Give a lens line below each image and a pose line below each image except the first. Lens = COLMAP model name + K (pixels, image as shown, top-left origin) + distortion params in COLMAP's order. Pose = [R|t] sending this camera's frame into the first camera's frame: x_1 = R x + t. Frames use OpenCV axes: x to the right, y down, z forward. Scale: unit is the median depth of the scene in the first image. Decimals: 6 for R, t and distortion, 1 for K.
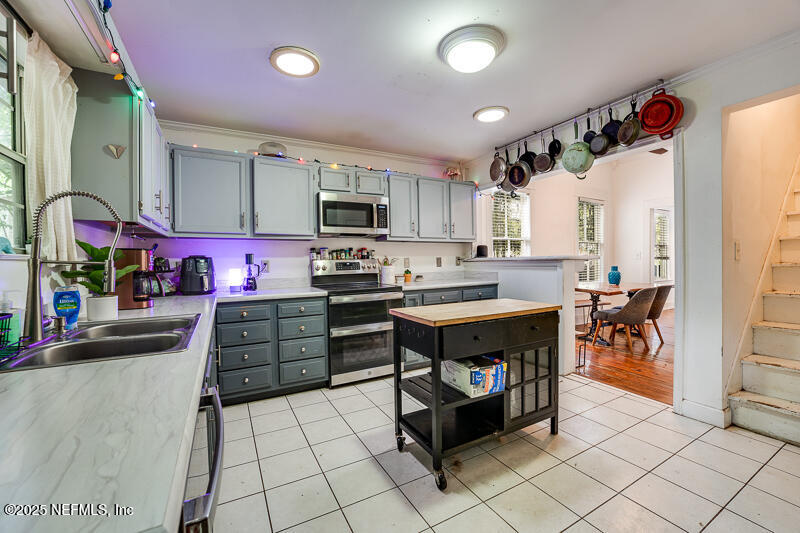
lens RADIAL K [[328.1, 0, 400.2], [0, 328.1, 266.6], [0, 0, 1]] dist [-0.025137, 0.001907]
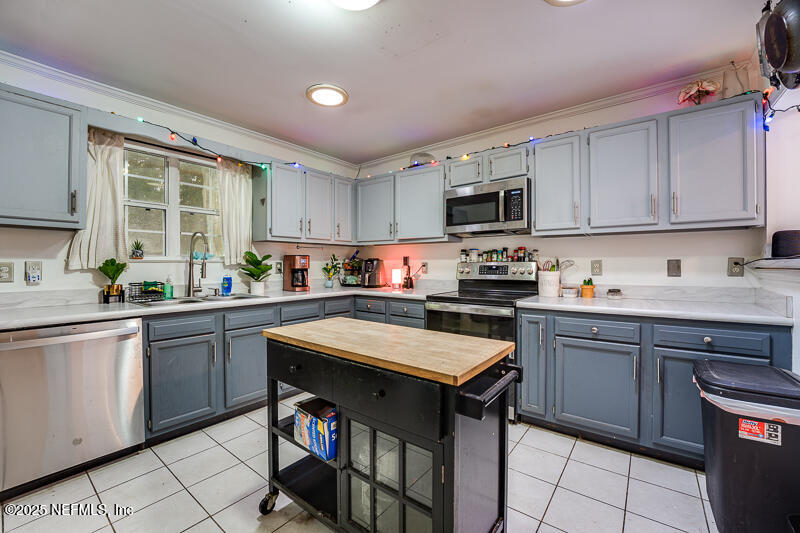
lens RADIAL K [[328.1, 0, 400.7], [0, 328.1, 265.2], [0, 0, 1]] dist [-0.025137, 0.001907]
pose [[0.399063, 0.019044, -0.916726, 0.520832], [-0.019649, 0.999732, 0.012215, -0.019407], [0.916713, 0.013138, 0.399330, 0.461101]]
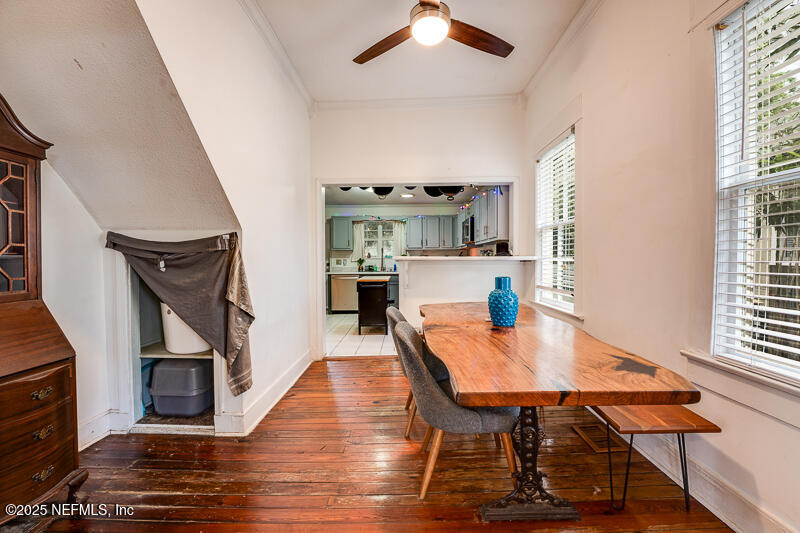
lens RADIAL K [[328.1, 0, 405.0], [0, 328.1, 267.1], [0, 0, 1]] dist [-0.025137, 0.001907]
pose [[-0.470398, 0.035055, -0.881758, 1.469793], [-0.000664, 0.999196, 0.040078, -0.040786], [0.882454, 0.019438, -0.469996, 1.462009]]
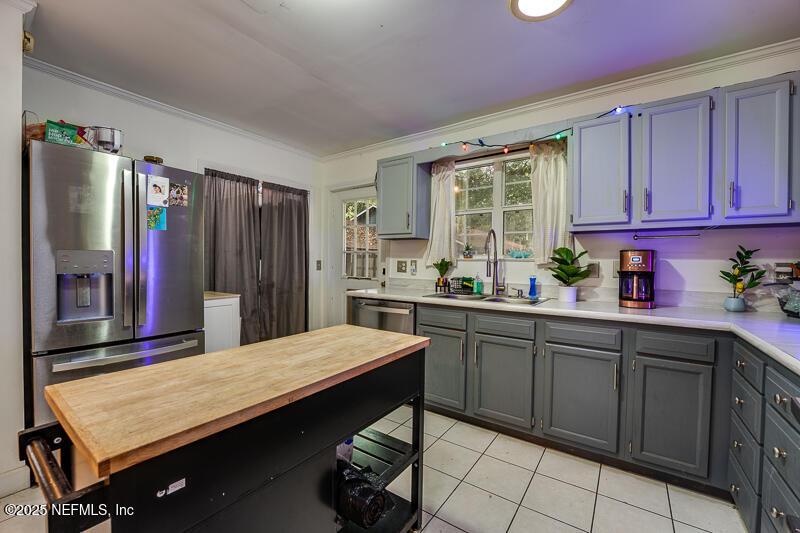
lens RADIAL K [[328.1, 0, 401.4], [0, 328.1, 266.4], [0, 0, 1]] dist [-0.025137, 0.001907]
pose [[-0.899188, 0.011872, -0.437401, 0.175016], [-0.003335, 0.999417, 0.033981, -0.020092], [0.437549, 0.032014, -0.898624, 0.910358]]
